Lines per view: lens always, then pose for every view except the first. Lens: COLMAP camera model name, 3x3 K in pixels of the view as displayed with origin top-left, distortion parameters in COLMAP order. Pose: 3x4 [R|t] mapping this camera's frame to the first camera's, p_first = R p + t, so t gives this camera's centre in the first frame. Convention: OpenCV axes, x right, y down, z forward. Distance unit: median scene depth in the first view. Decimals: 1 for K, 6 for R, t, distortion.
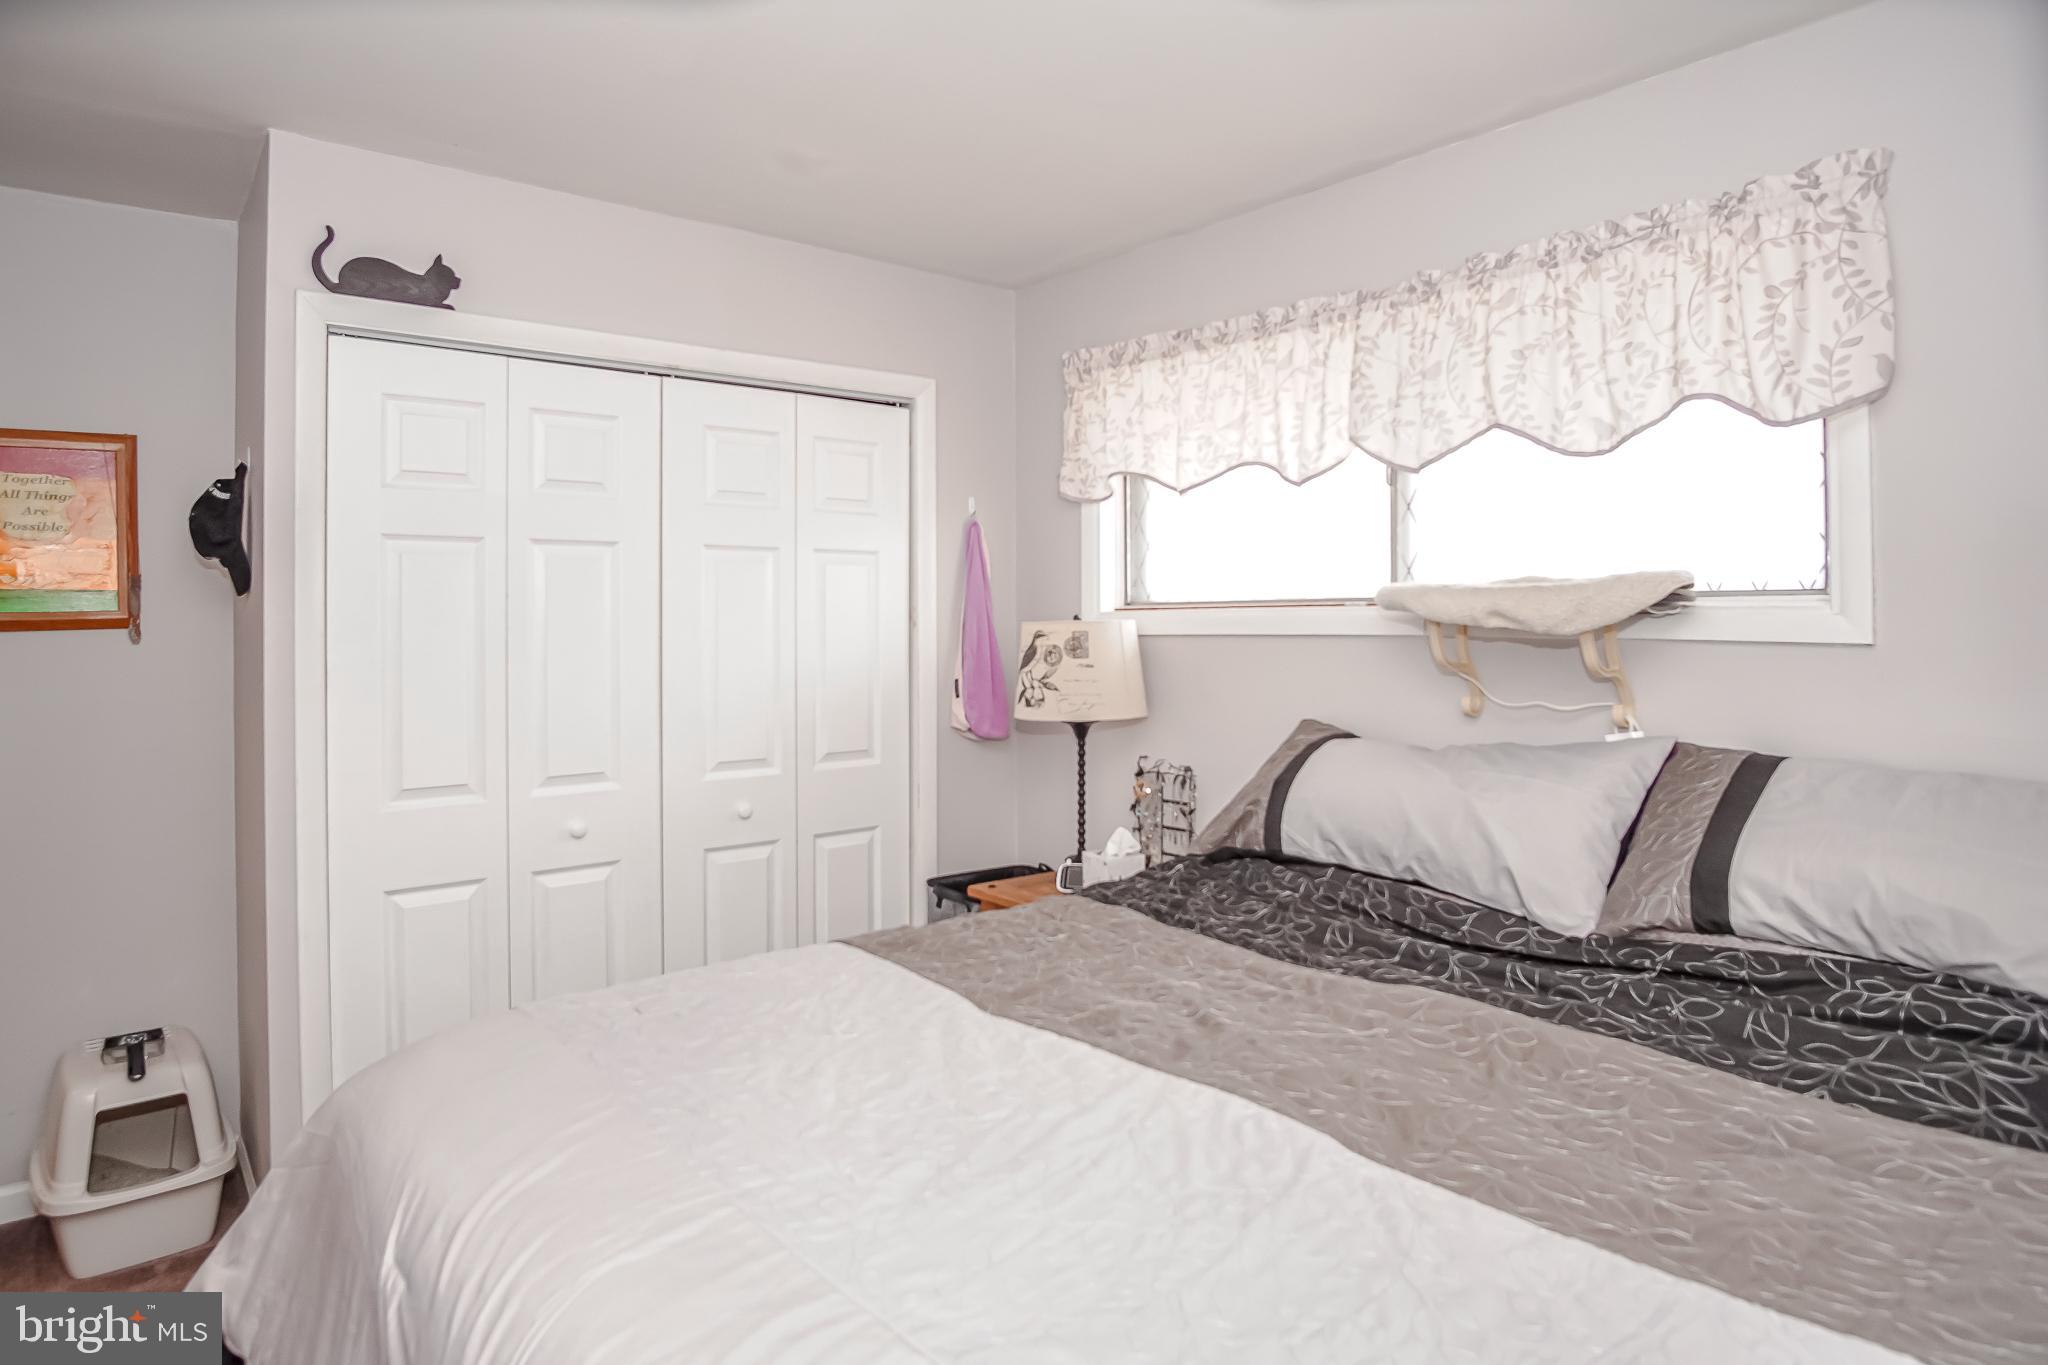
lens RADIAL K [[1143.8, 0, 1028.1], [0, 1143.8, 627.5], [0, 0, 1]] dist [-0.044148, -0.000244]
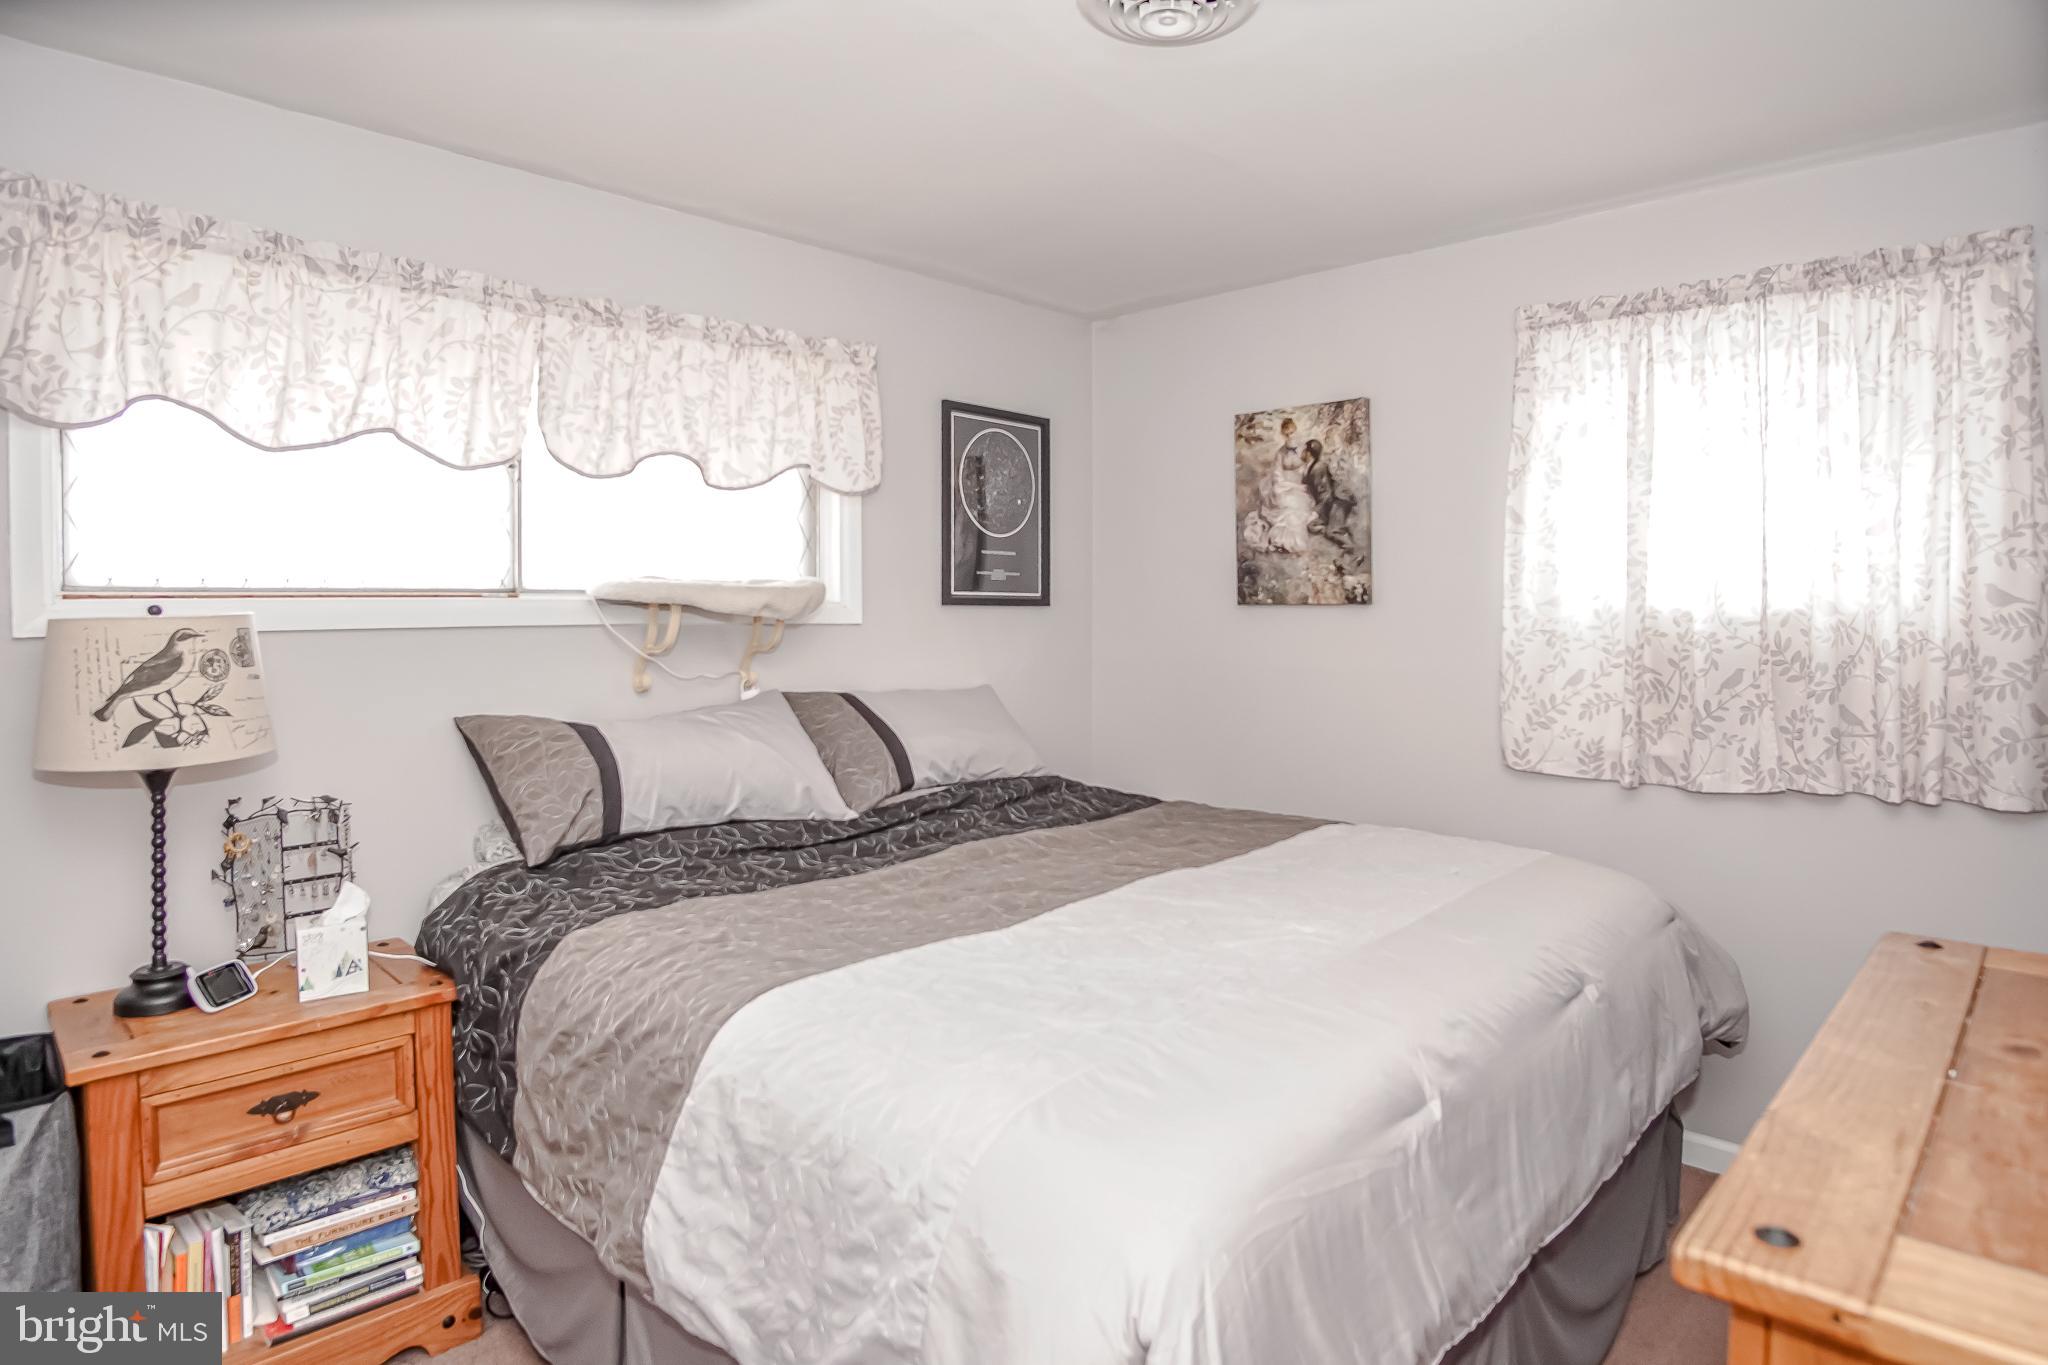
lens RADIAL K [[1143.8, 0, 1023.6], [0, 1143.8, 670.9], [0, 0, 1]] dist [-0.044148, -0.000244]
pose [[-0.102417, -0.048889, 0.993539, -0.714574], [0.011913, 0.998660, 0.050369, 0.000509], [-0.994670, 0.016995, -0.101698, 0.619952]]
